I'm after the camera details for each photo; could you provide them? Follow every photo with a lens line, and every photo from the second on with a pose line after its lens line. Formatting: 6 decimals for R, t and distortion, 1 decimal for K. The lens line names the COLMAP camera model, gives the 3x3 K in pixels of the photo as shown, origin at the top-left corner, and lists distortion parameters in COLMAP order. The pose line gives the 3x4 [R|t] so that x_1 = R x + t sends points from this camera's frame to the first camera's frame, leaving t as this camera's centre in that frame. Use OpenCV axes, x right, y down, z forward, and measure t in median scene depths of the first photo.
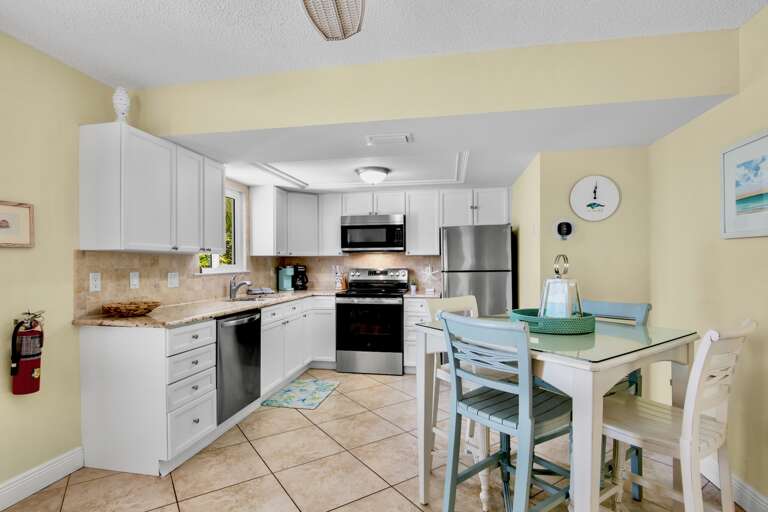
lens RADIAL K [[374.0, 0, 380.7], [0, 374.0, 259.3], [0, 0, 1]] dist [-0.015602, -0.001260]
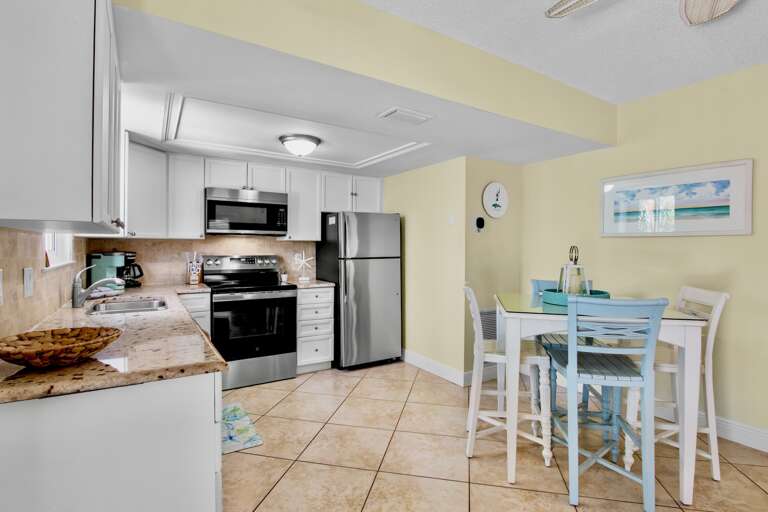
lens RADIAL K [[374.0, 0, 380.0], [0, 374.0, 252.3], [0, 0, 1]] dist [-0.015602, -0.001260]
pose [[0.731528, 0.002423, 0.681807, -0.401497], [-0.015806, 0.999785, 0.013406, 0.001821], [-0.681628, -0.020583, 0.731409, 0.231214]]
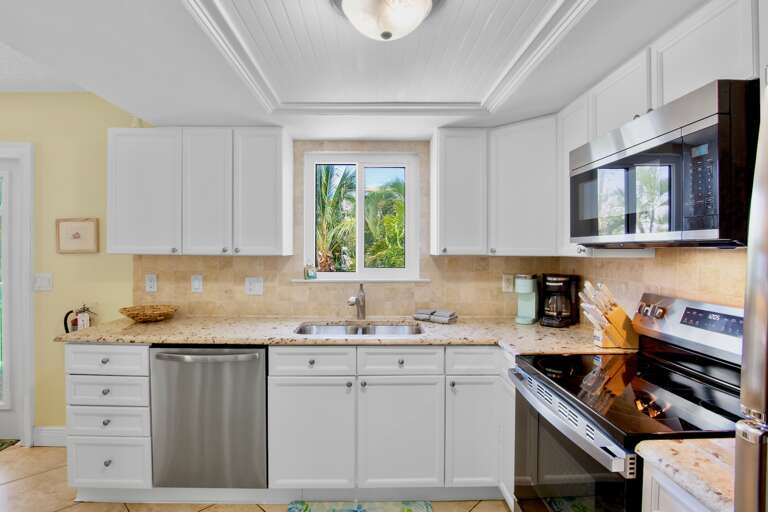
lens RADIAL K [[374.0, 0, 382.5], [0, 374.0, 251.9], [0, 0, 1]] dist [-0.015602, -0.001260]
pose [[0.217855, 0.010607, -0.975923, 0.240829], [0.002107, 0.999934, 0.011338, -0.022356], [0.975979, -0.004526, 0.217818, 0.805928]]
